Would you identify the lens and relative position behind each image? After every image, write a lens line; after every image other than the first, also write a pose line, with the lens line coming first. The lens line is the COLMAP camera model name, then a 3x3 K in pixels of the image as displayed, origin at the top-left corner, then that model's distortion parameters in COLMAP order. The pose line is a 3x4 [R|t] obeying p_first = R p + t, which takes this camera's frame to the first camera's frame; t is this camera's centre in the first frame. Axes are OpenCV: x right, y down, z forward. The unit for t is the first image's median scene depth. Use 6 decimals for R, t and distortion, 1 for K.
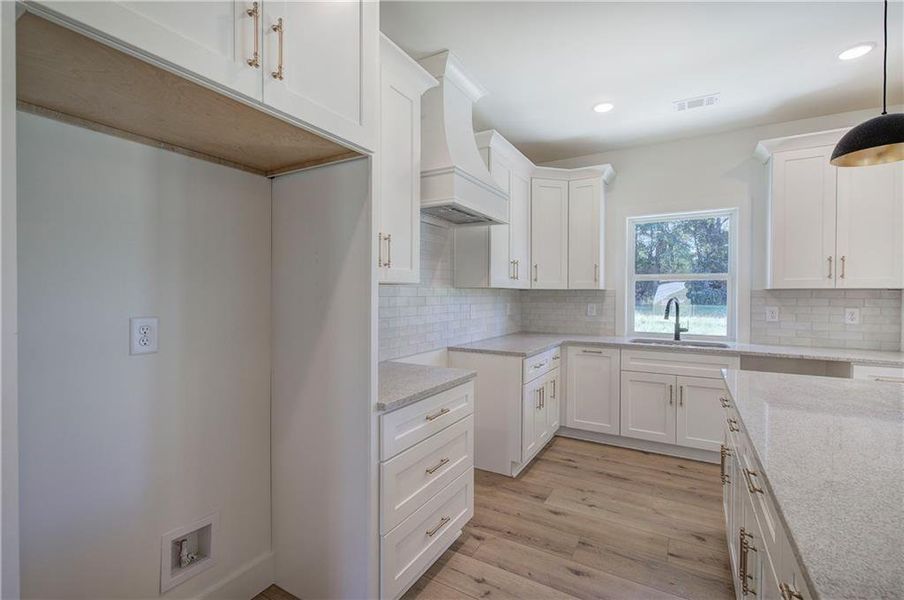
lens RADIAL K [[405.4, 0, 452.0], [0, 405.4, 300.0], [0, 0, 1]] dist [-0.001789, 0.000009]
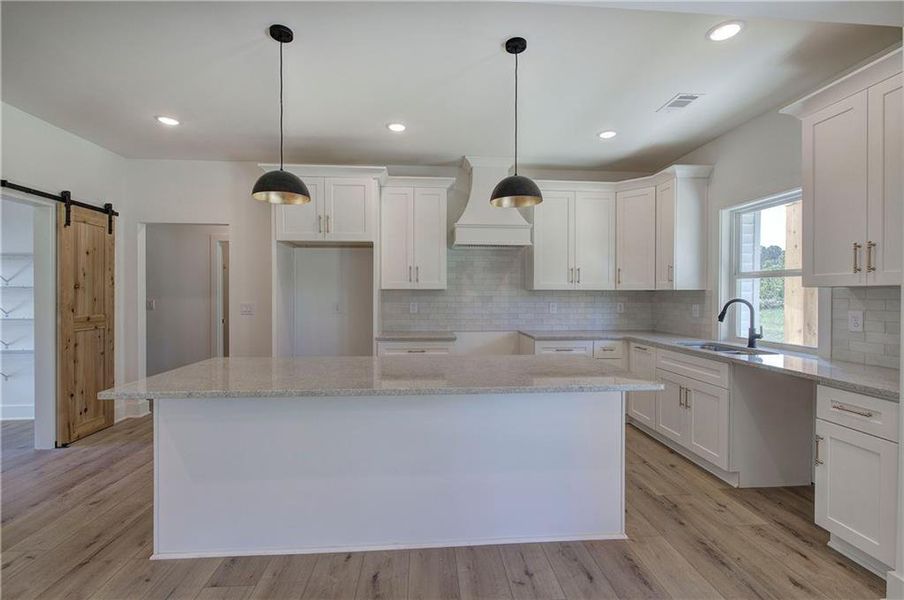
lens RADIAL K [[405.4, 0, 452.0], [0, 405.4, 300.0], [0, 0, 1]] dist [-0.001789, 0.000009]
pose [[0.564415, 0.009230, -0.825440, 1.084673], [-0.012916, 0.999914, 0.002349, 0.004457], [0.825390, 0.009336, 0.564485, -0.025793]]
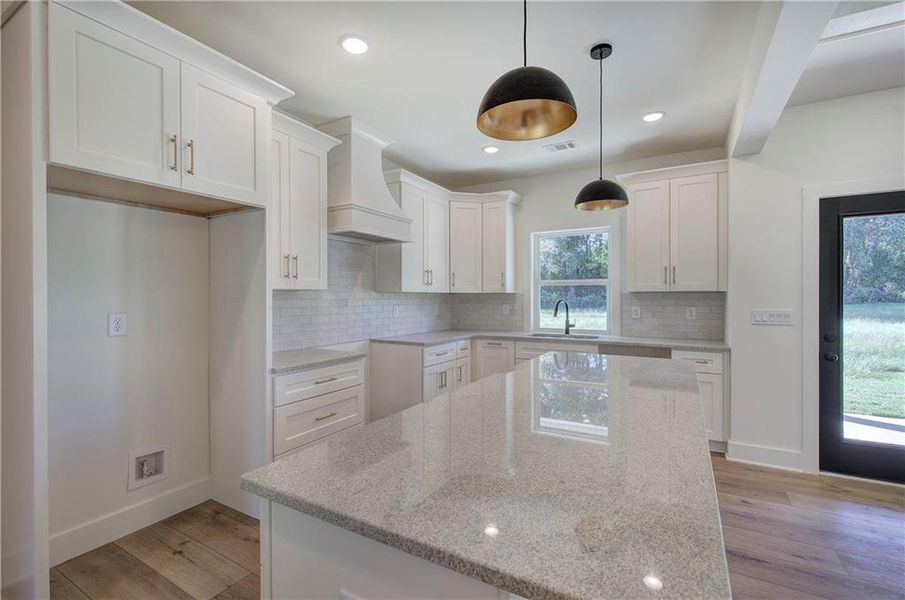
lens RADIAL K [[405.8, 0, 452.5], [0, 405.8, 300.0], [0, 0, 1]] dist [-0.001789, 0.000009]
pose [[0.999973, -0.005234, 0.005184, 0.243727], [0.005277, 0.999953, -0.008184, 0.005418], [-0.005141, 0.008211, 0.999953, -0.265460]]
